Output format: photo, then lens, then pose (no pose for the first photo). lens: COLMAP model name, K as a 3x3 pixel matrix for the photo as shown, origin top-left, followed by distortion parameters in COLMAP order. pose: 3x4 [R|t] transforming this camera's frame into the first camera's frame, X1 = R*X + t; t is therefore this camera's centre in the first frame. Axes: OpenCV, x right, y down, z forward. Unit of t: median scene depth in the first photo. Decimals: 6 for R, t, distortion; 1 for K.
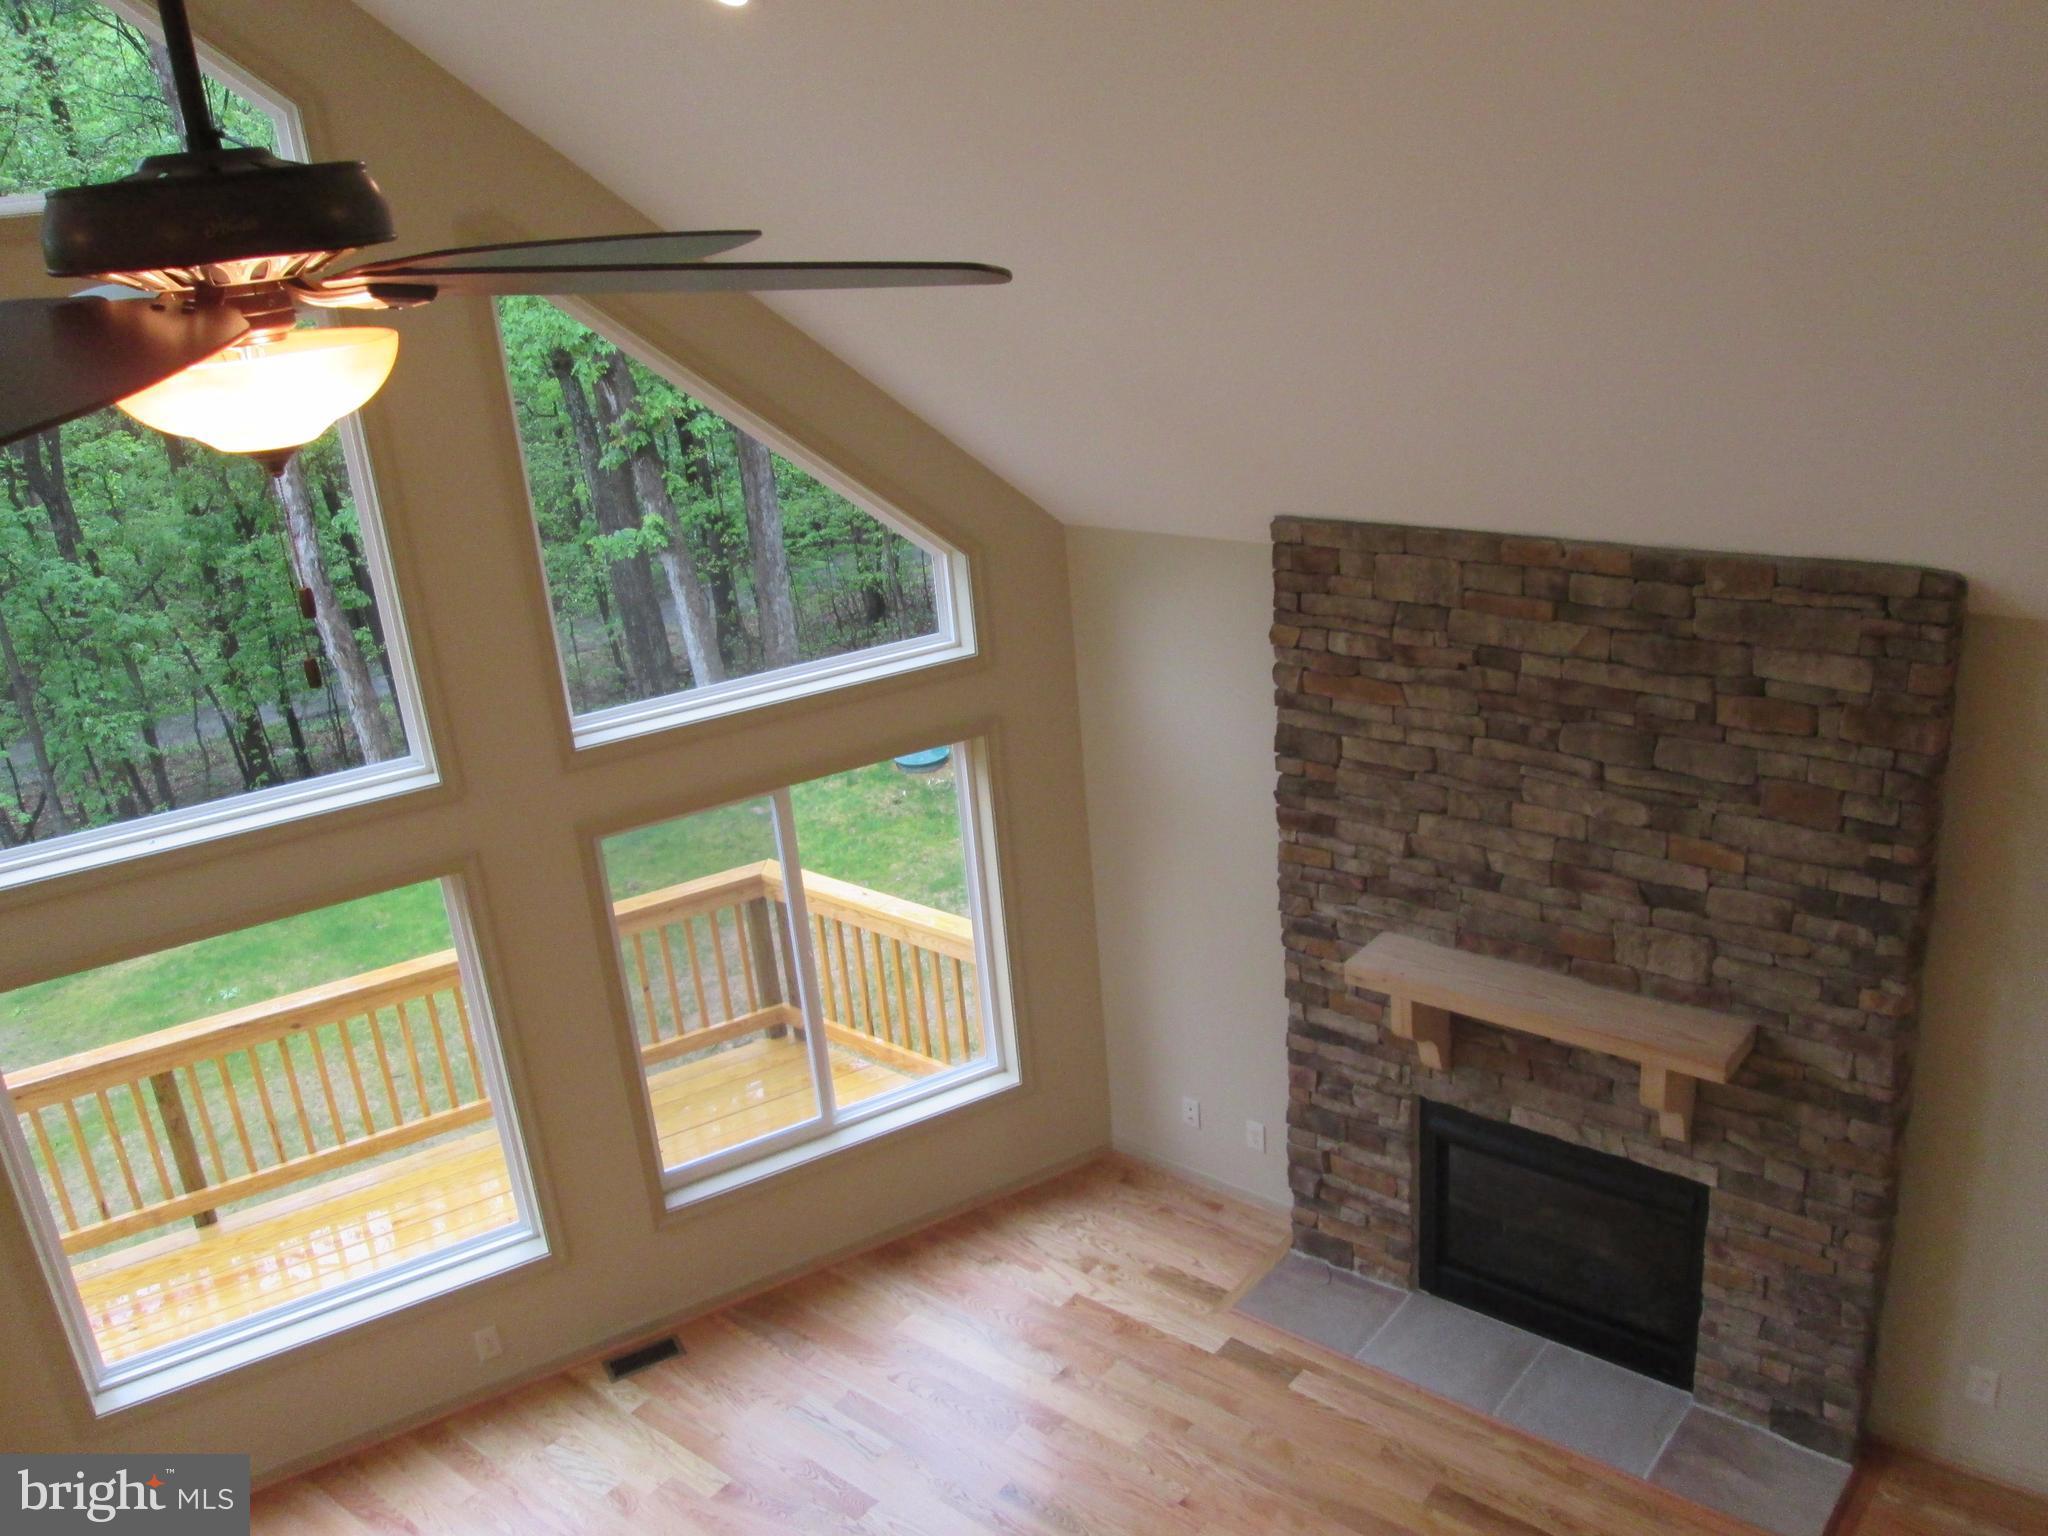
lens RADIAL K [[1710.8, 0, 1024.0], [0, 1710.8, 768.0], [0, 0, 1]] dist [-0.021850, -0.005823]
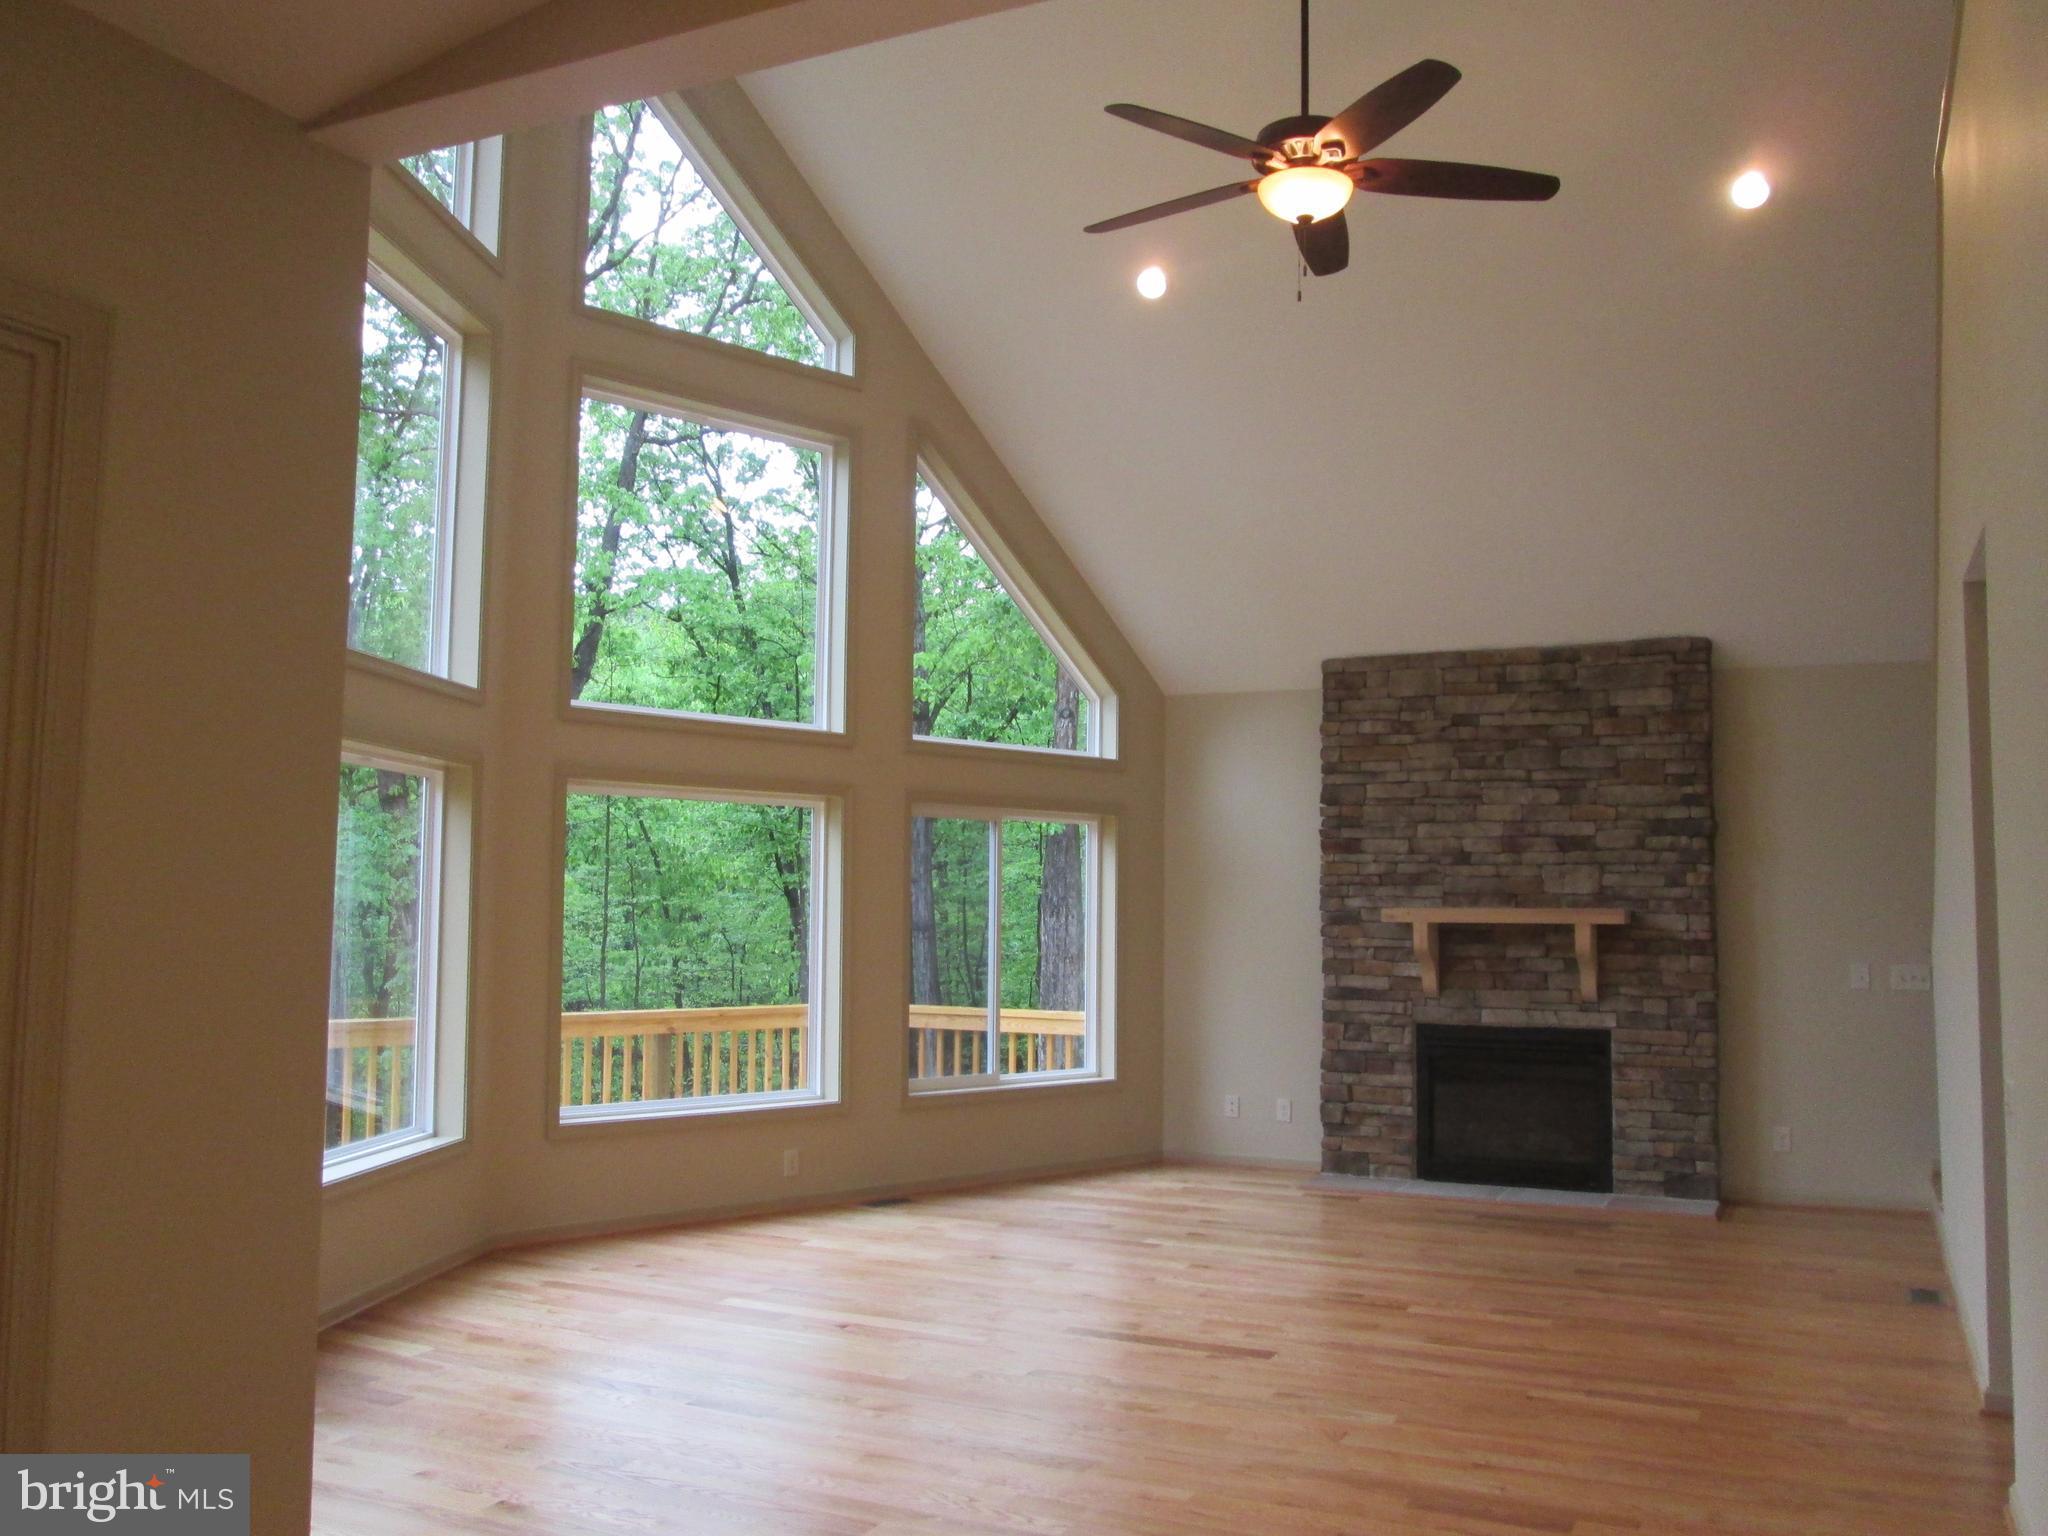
lens RADIAL K [[1710.8, 0, 1024.0], [0, 1710.8, 768.0], [0, 0, 1]] dist [-0.021850, -0.005823]
pose [[0.964369, 0.120667, 0.235440, -0.565543], [-0.003095, 0.895013, -0.446030, 0.756736], [-0.264543, 0.429409, 0.863496, -0.385854]]
